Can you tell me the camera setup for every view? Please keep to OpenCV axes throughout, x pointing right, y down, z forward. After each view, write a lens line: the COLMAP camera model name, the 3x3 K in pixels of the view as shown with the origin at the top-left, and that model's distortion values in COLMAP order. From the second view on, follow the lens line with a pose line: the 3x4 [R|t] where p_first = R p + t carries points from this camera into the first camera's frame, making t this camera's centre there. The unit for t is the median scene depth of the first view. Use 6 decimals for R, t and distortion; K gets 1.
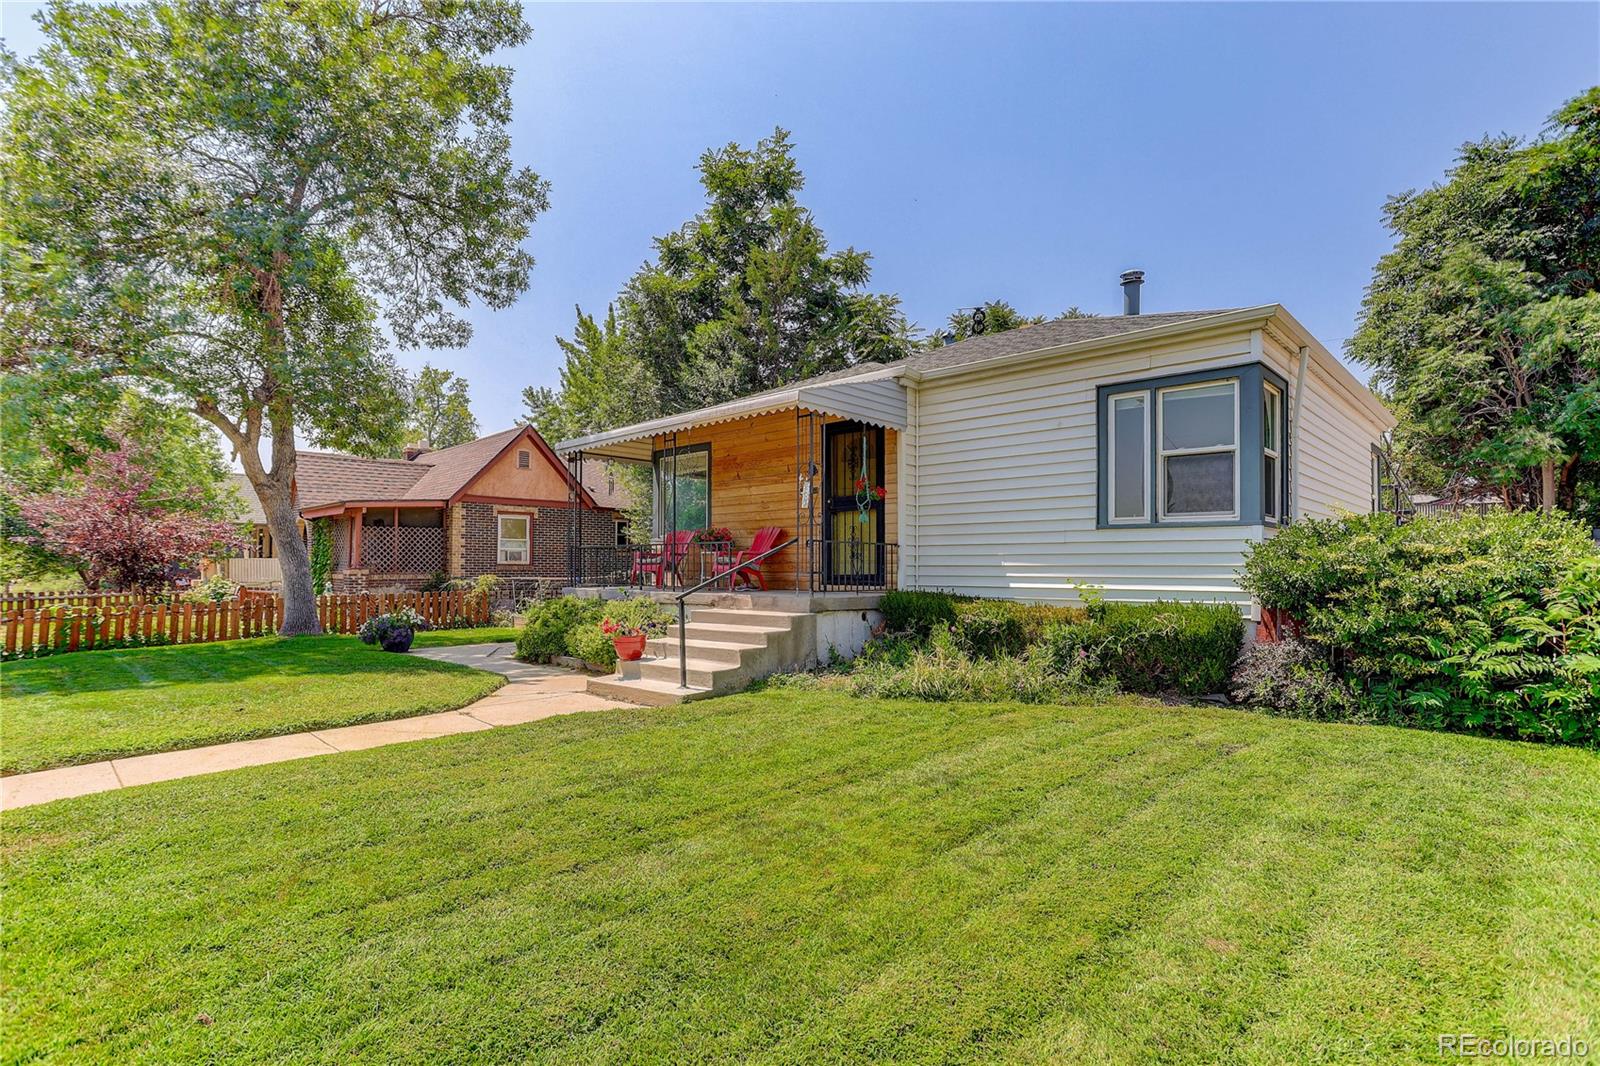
lens RADIAL K [[777.9, 0, 797.3], [0, 777.9, 516.4], [0, 0, 1]] dist [-0.062666, 0.036927]
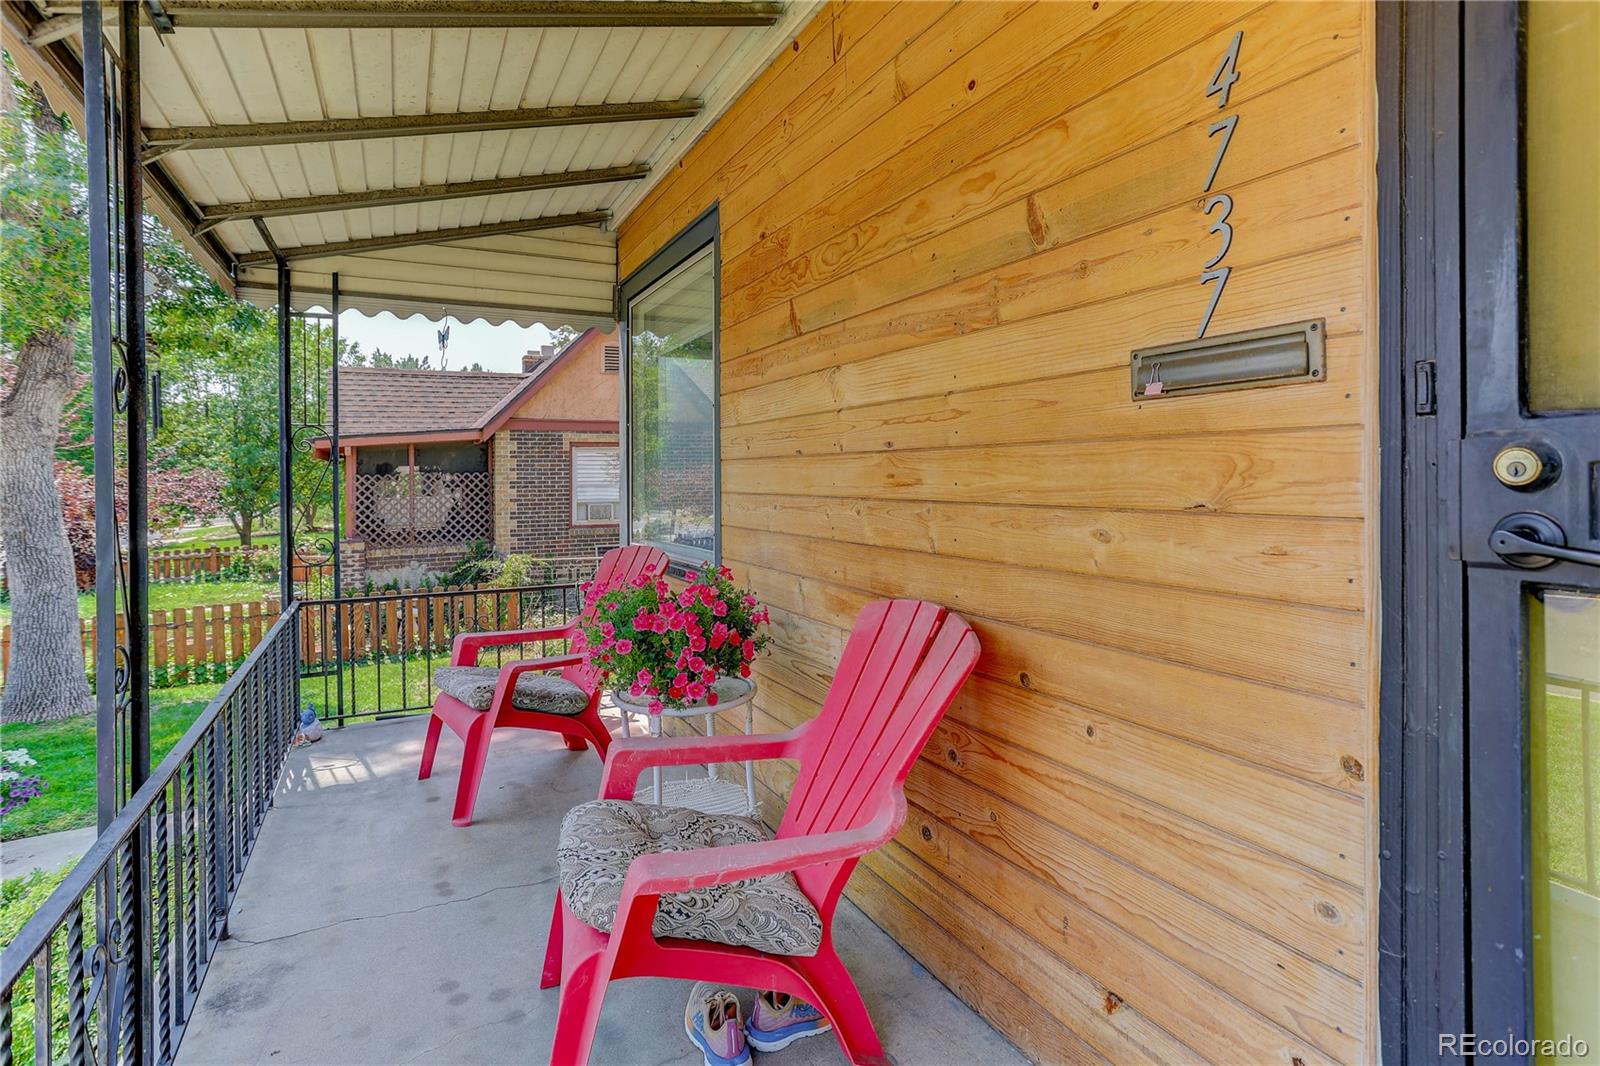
lens RADIAL K [[777.9, 0, 797.3], [0, 777.9, 516.4], [0, 0, 1]] dist [-0.062666, 0.036927]
pose [[0.945213, 0.007279, -0.326372, -0.003749], [0.031886, 0.992912, 0.114492, -0.014828], [0.324892, -0.118626, 0.938282, 0.510754]]
